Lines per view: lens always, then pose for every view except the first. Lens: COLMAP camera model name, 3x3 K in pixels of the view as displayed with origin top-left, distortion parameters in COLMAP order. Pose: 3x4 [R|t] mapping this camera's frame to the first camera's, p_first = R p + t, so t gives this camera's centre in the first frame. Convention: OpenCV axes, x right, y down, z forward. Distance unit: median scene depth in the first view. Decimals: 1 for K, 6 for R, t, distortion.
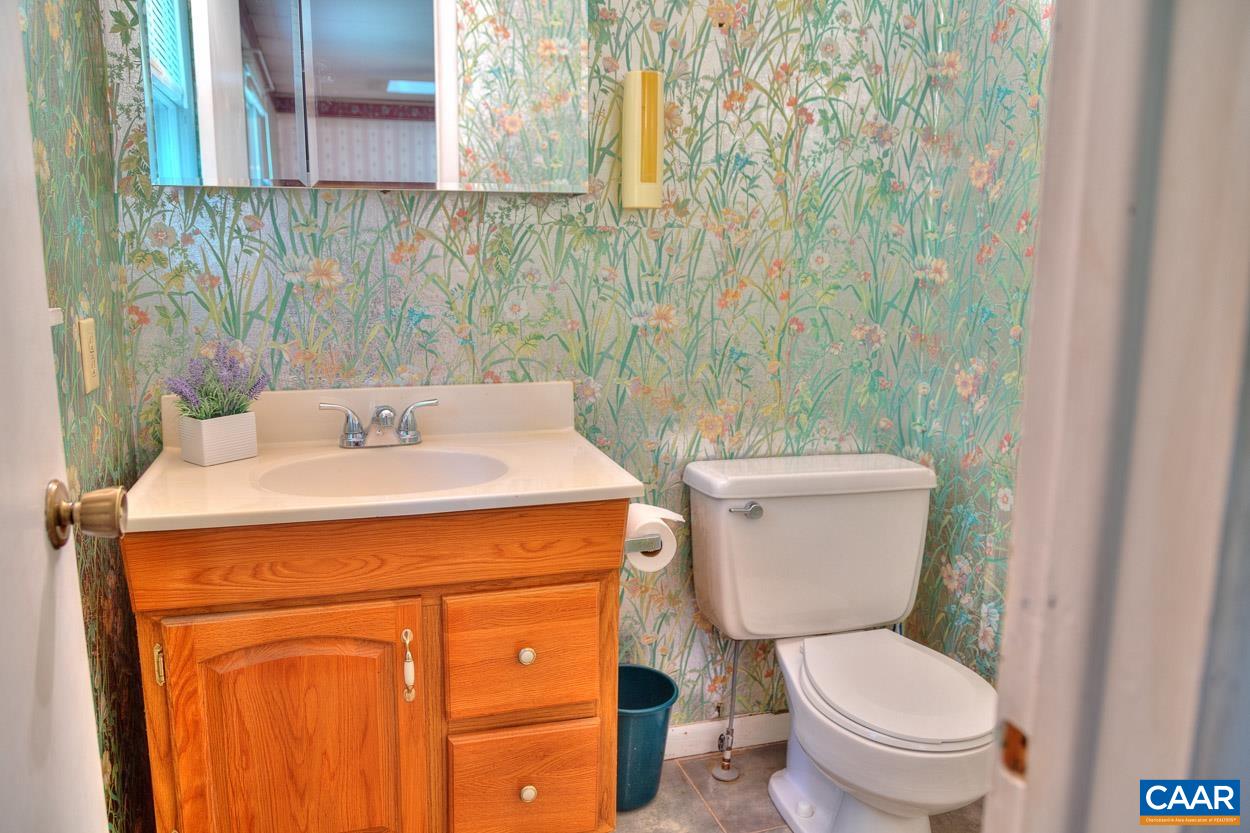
lens RADIAL K [[981.6, 0, 631.7], [0, 981.6, 423.3], [0, 0, 1]] dist [-0.053088, 0.044126]
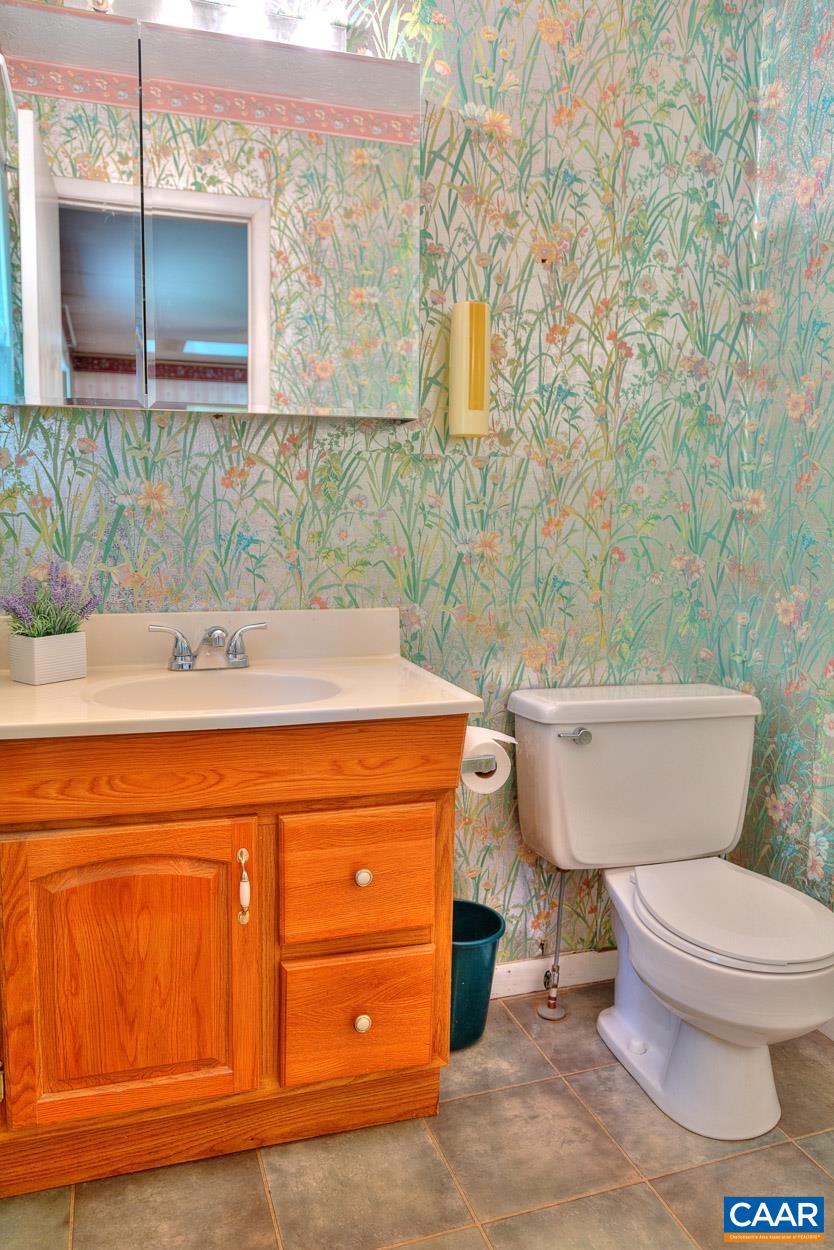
lens RADIAL K [[981.6, 0, 417.0], [0, 981.6, 625.0], [0, 0, 1]] dist [-0.053088, 0.044126]
pose [[0.999896, -0.001640, 0.014342, -0.056638], [0.002700, 0.997243, -0.074161, 0.049569], [-0.014181, 0.074192, 0.997143, 0.004147]]
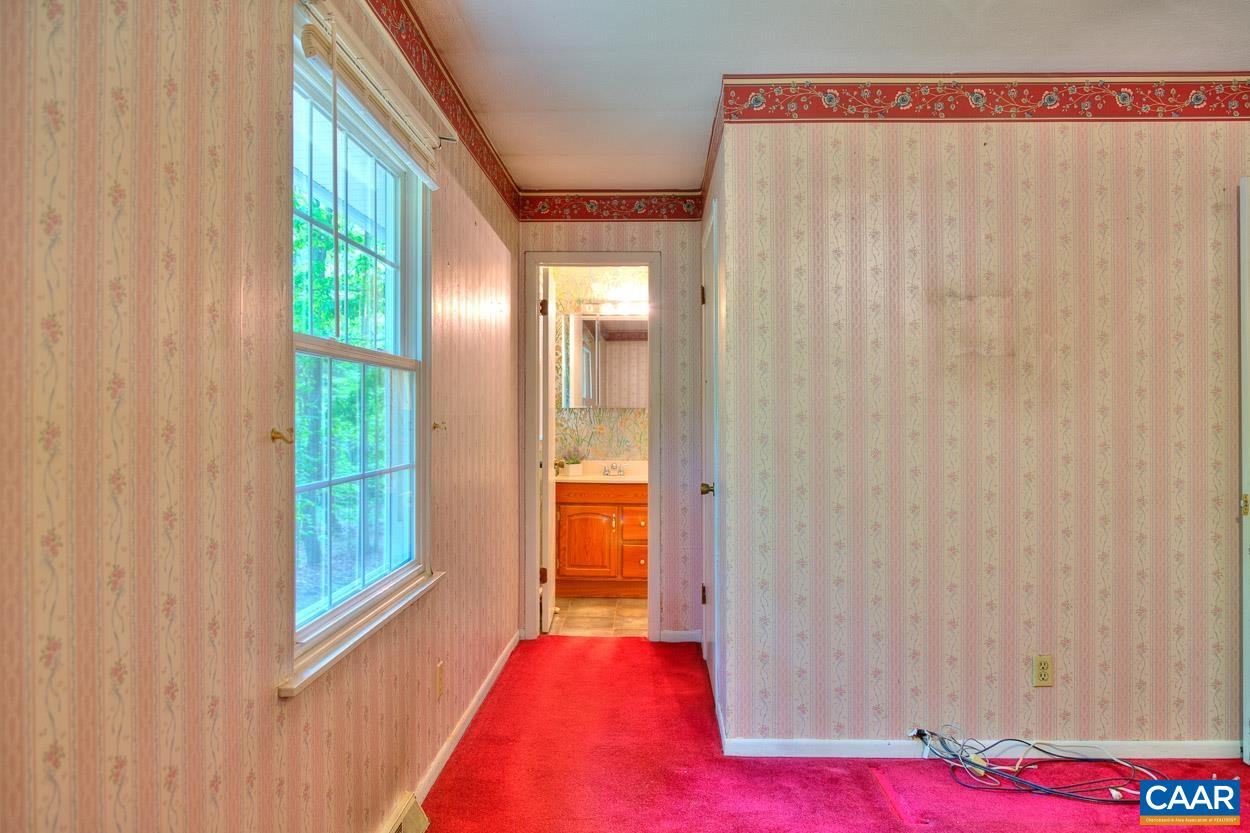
lens RADIAL K [[981.6, 0, 631.7], [0, 981.6, 423.3], [0, 0, 1]] dist [-0.053088, 0.044126]
pose [[0.950430, -0.006472, -0.310871, 0.906562], [-0.050664, 0.983199, -0.175366, 0.449776], [0.306783, 0.182424, 0.934134, -2.336752]]
